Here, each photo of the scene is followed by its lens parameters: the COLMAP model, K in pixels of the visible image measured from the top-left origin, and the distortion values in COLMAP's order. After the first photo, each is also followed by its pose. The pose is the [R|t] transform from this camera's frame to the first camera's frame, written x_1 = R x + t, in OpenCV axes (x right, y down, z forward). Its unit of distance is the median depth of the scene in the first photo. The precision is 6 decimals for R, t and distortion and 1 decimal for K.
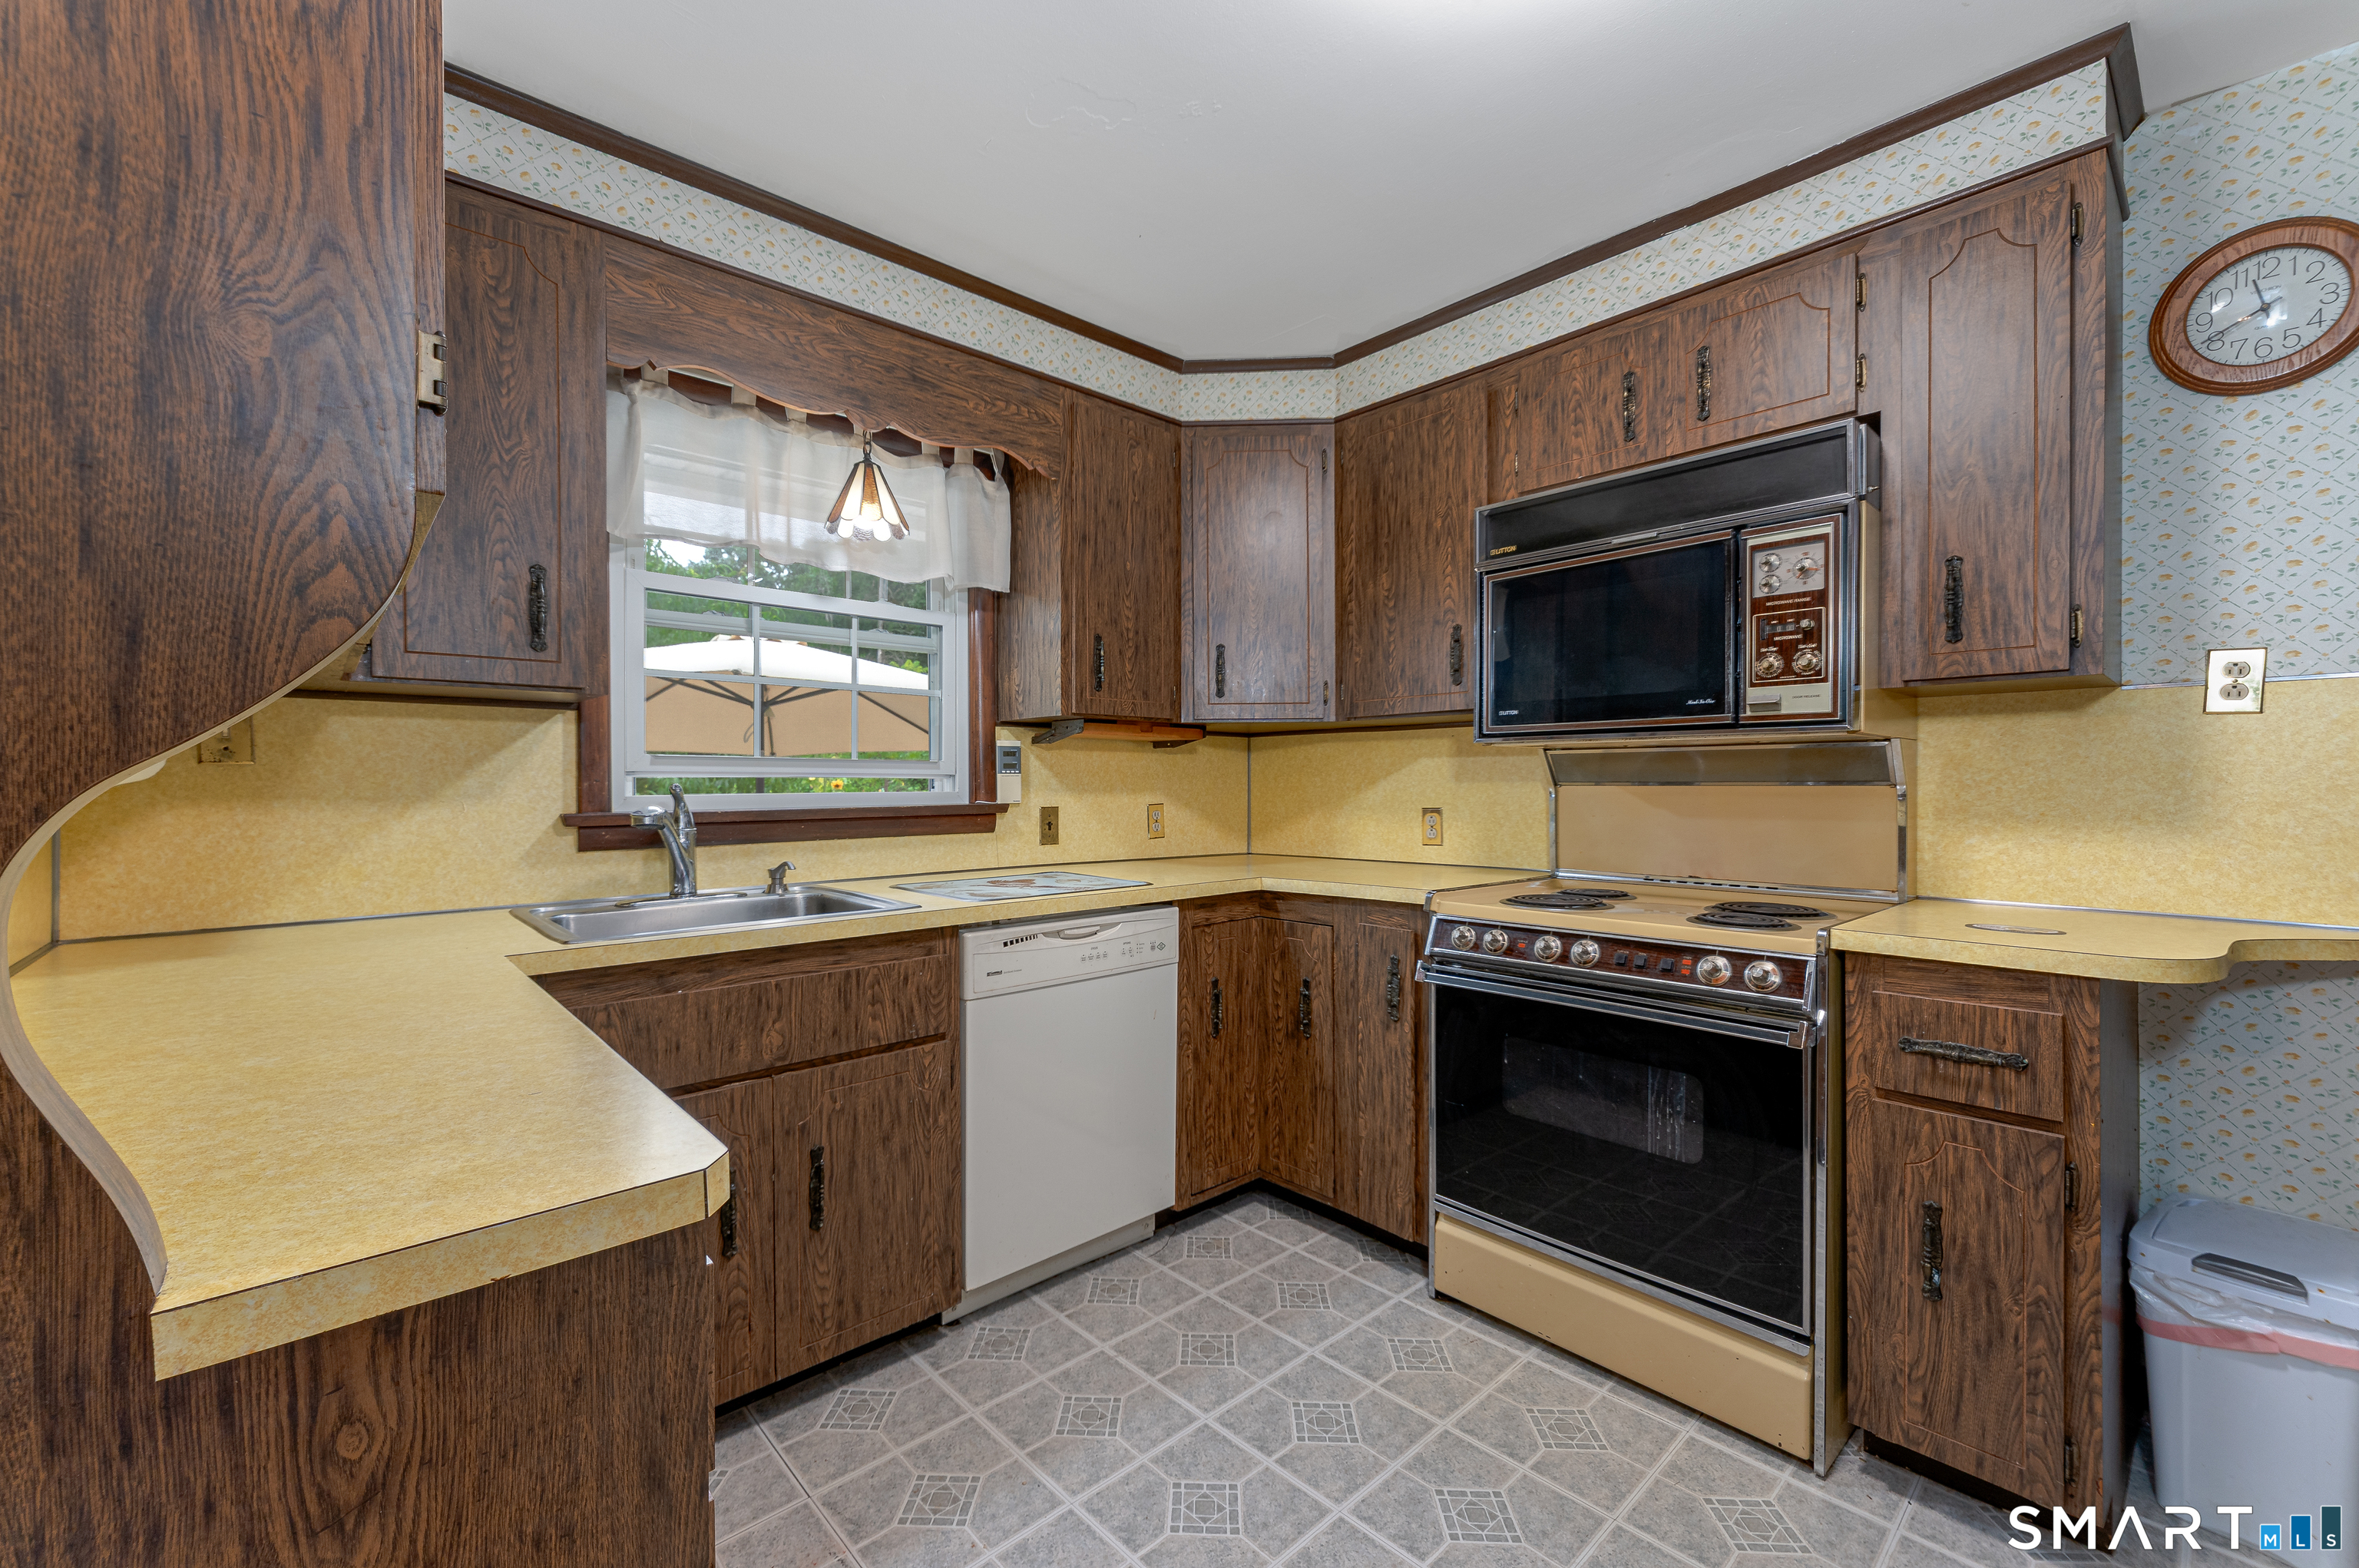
lens RADIAL K [[956.3, 0, 1124.3], [0, 956.3, 785.8], [0, 0, 1]] dist [0.001501, -0.002288]
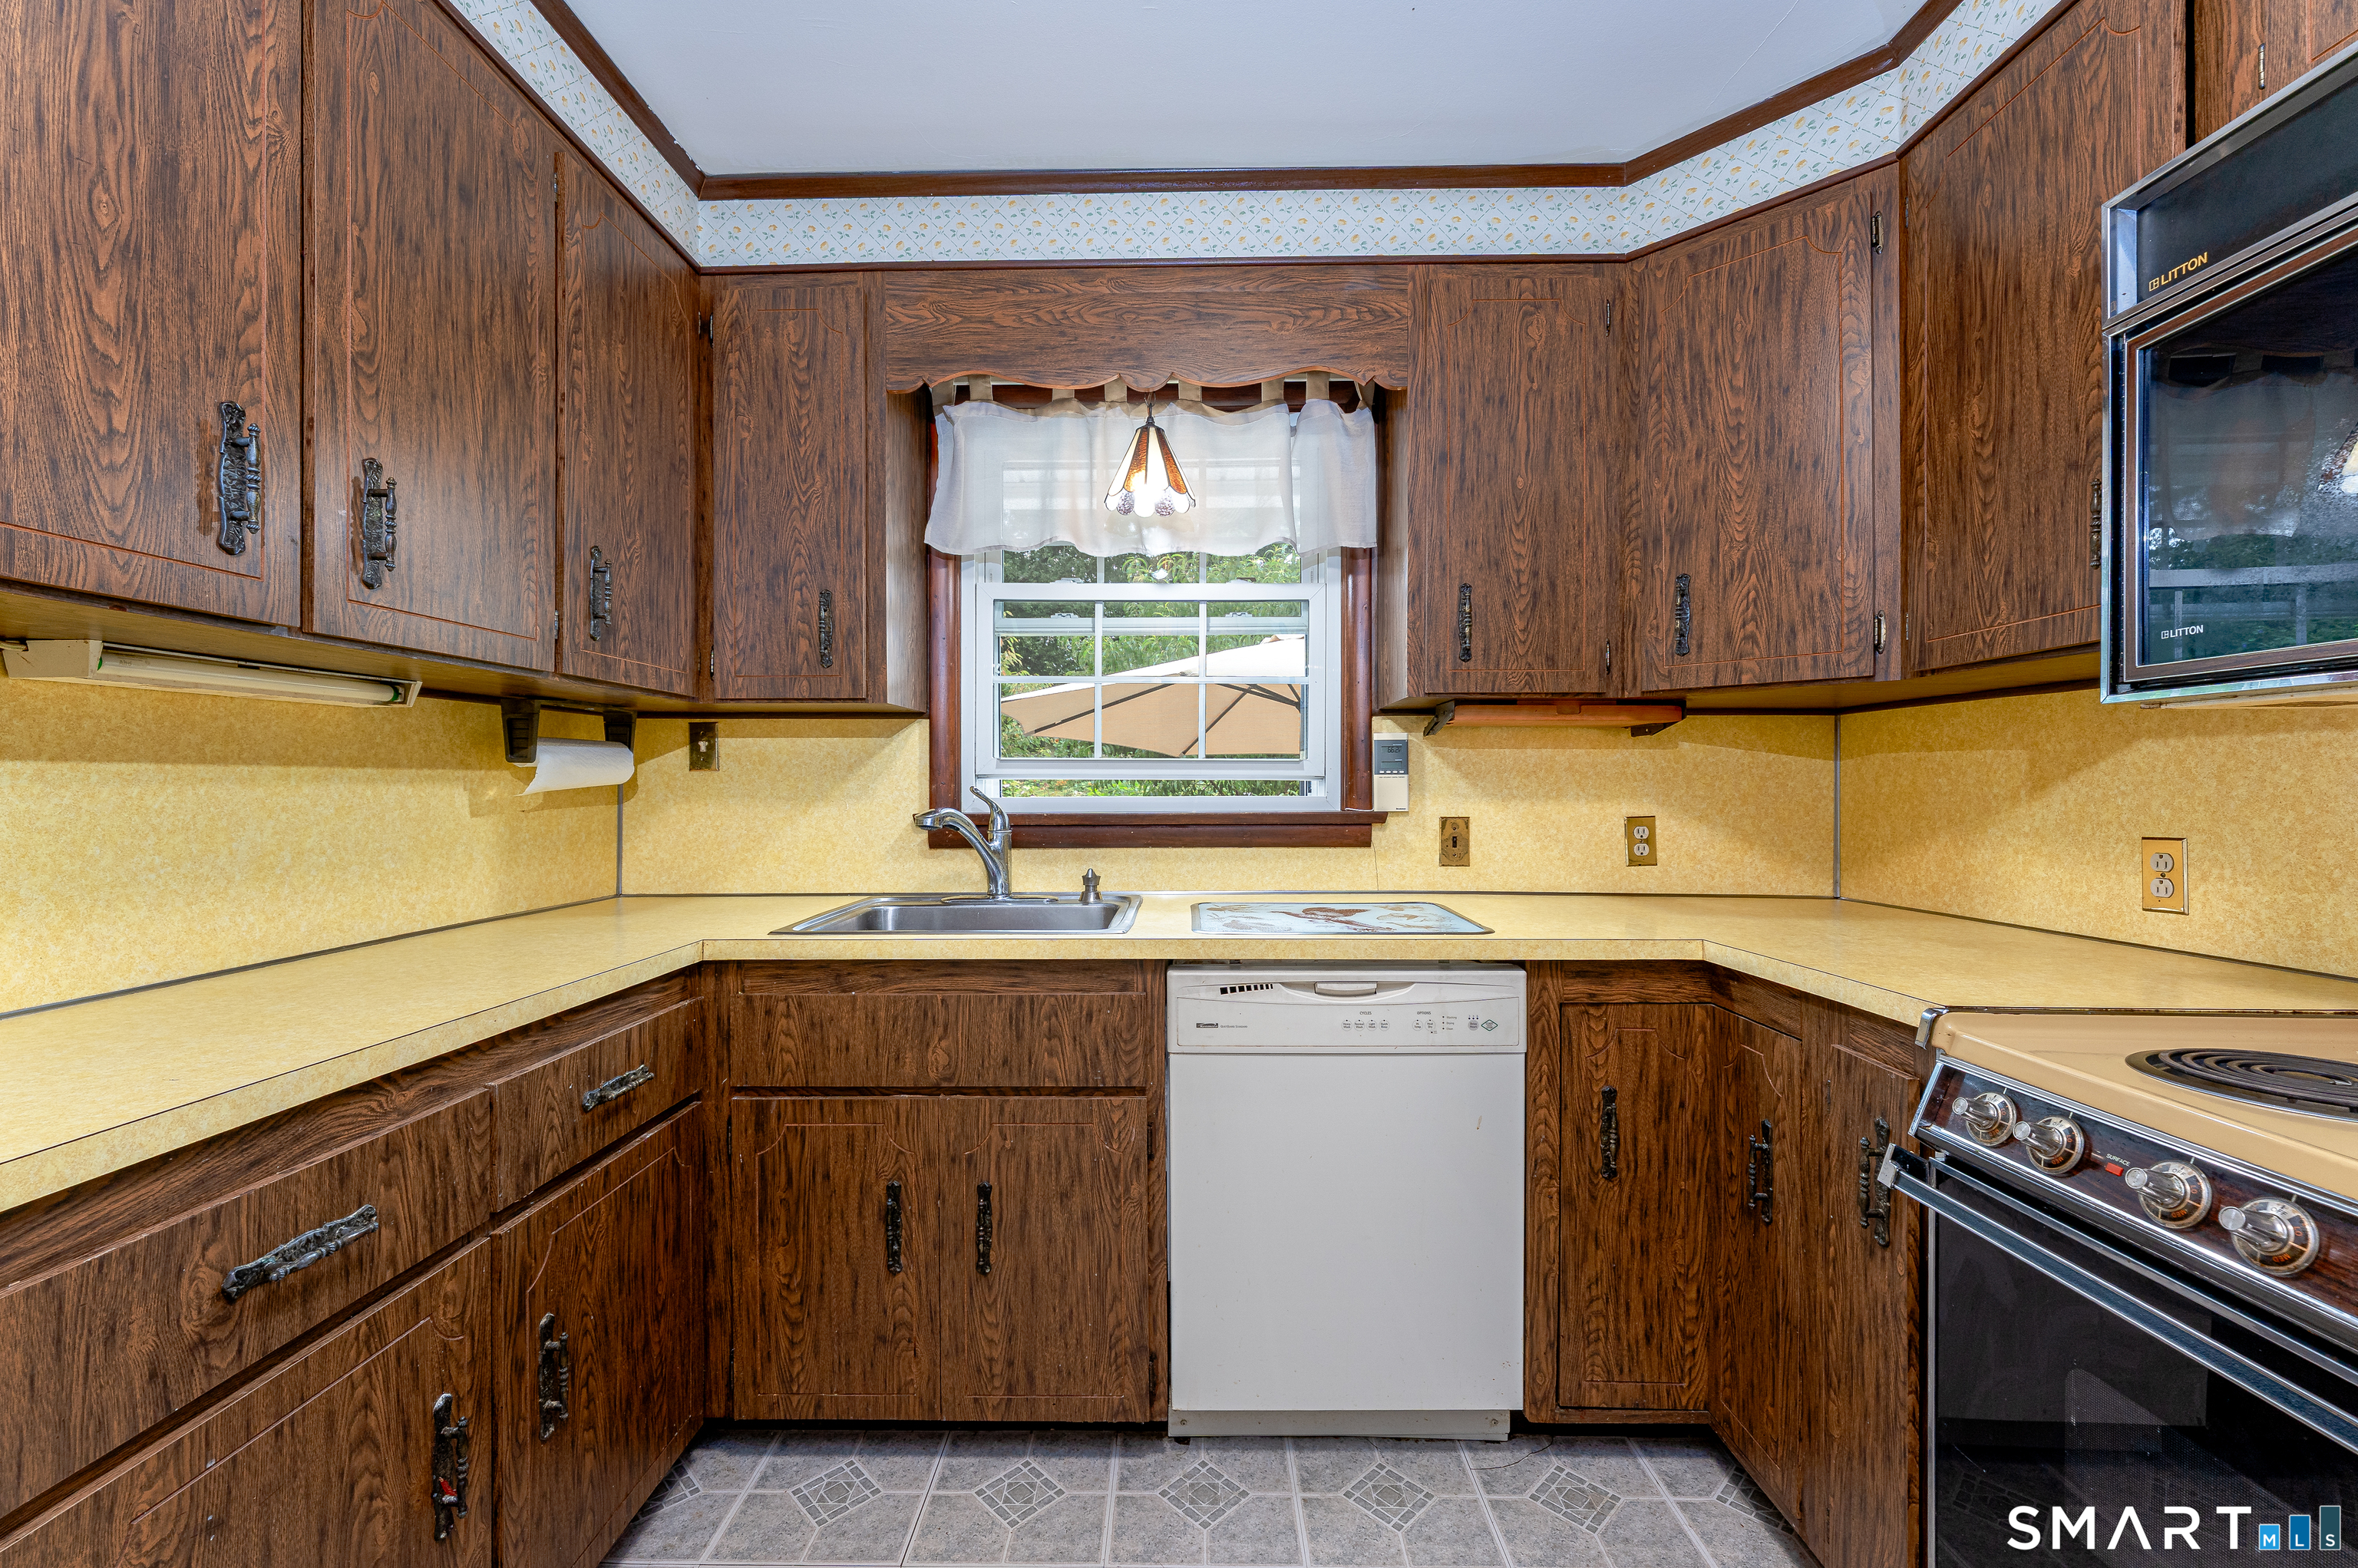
lens RADIAL K [[955.9, 0, 1137.1], [0, 955.9, 782.9], [0, 0, 1]] dist [0.001501, -0.002288]
pose [[0.744422, 0.000473, -0.667709, 0.304292], [-0.003192, 0.999991, -0.002851, -0.003267], [0.667702, 0.004254, 0.744417, 0.315112]]
